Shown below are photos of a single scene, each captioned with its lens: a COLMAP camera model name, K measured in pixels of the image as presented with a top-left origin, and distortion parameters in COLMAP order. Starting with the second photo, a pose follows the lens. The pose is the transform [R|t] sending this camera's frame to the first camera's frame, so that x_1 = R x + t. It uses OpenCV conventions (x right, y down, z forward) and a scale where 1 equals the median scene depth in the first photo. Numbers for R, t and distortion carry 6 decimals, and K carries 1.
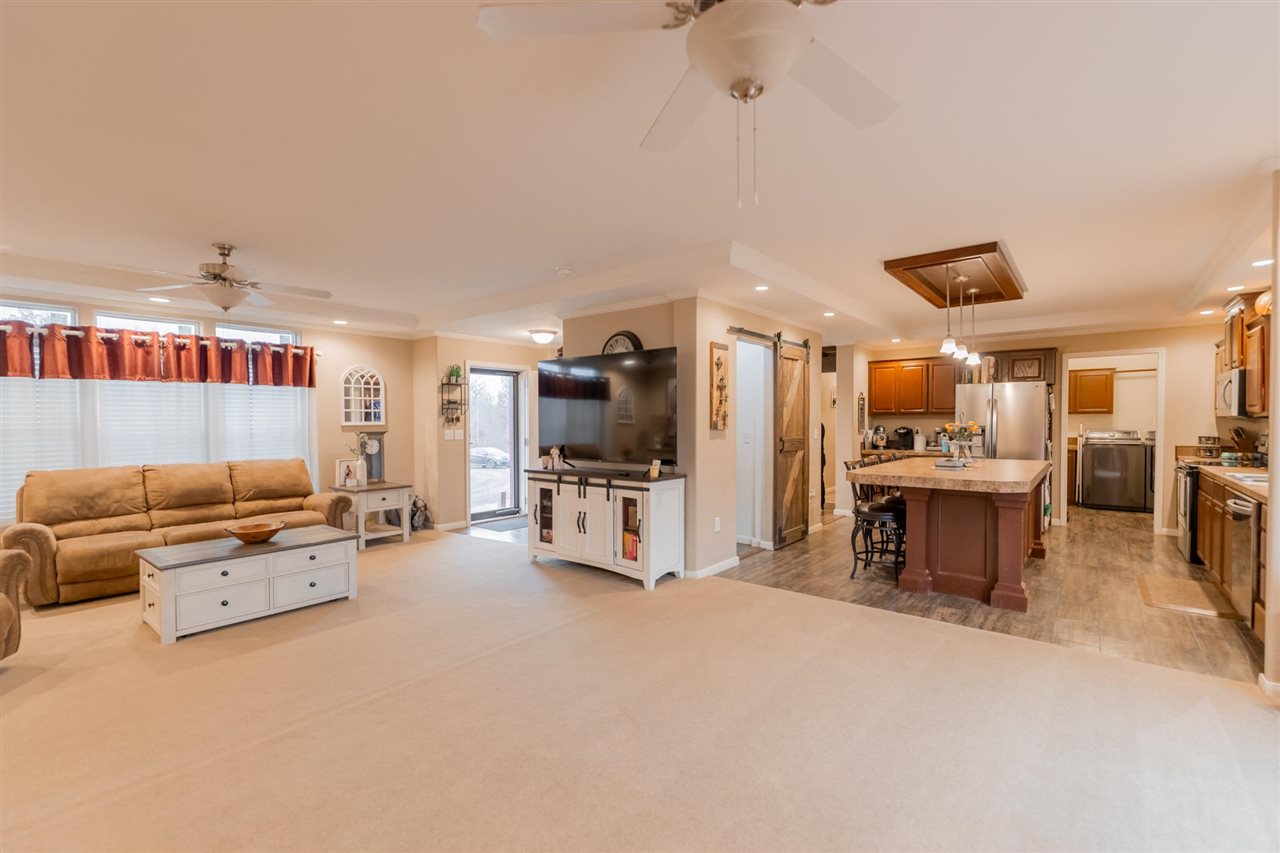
lens RADIAL K [[557.6, 0, 646.3], [0, 557.6, 428.9], [0, 0, 1]] dist [0.001224, 0.000316]
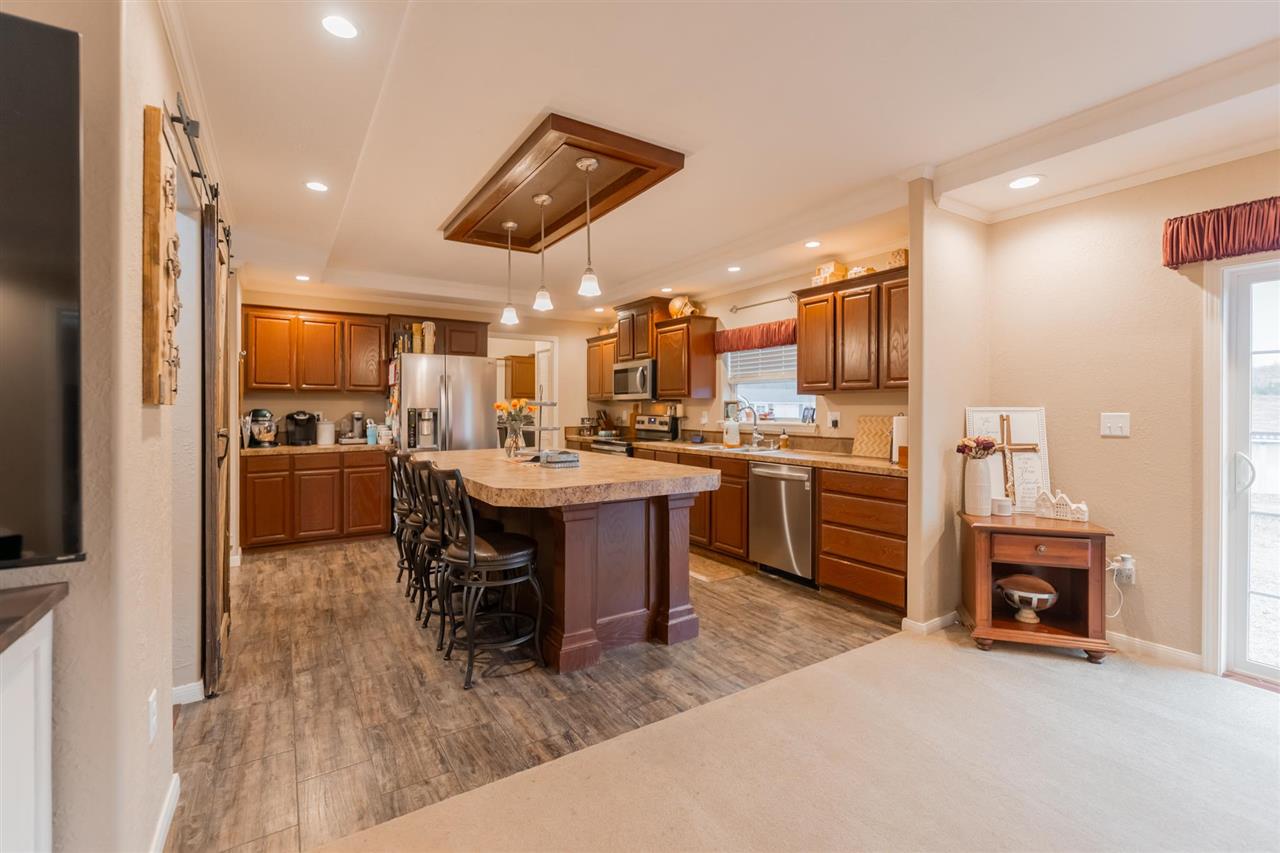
lens RADIAL K [[559.7, 0, 644.2], [0, 559.7, 412.3], [0, 0, 1]] dist [0.001785, 0.000460]
pose [[0.314194, -0.001248, 0.949358, -0.067739], [0.014018, 0.999896, -0.003325, 0.008165], [-0.949255, 0.014353, 0.314179, 0.551295]]
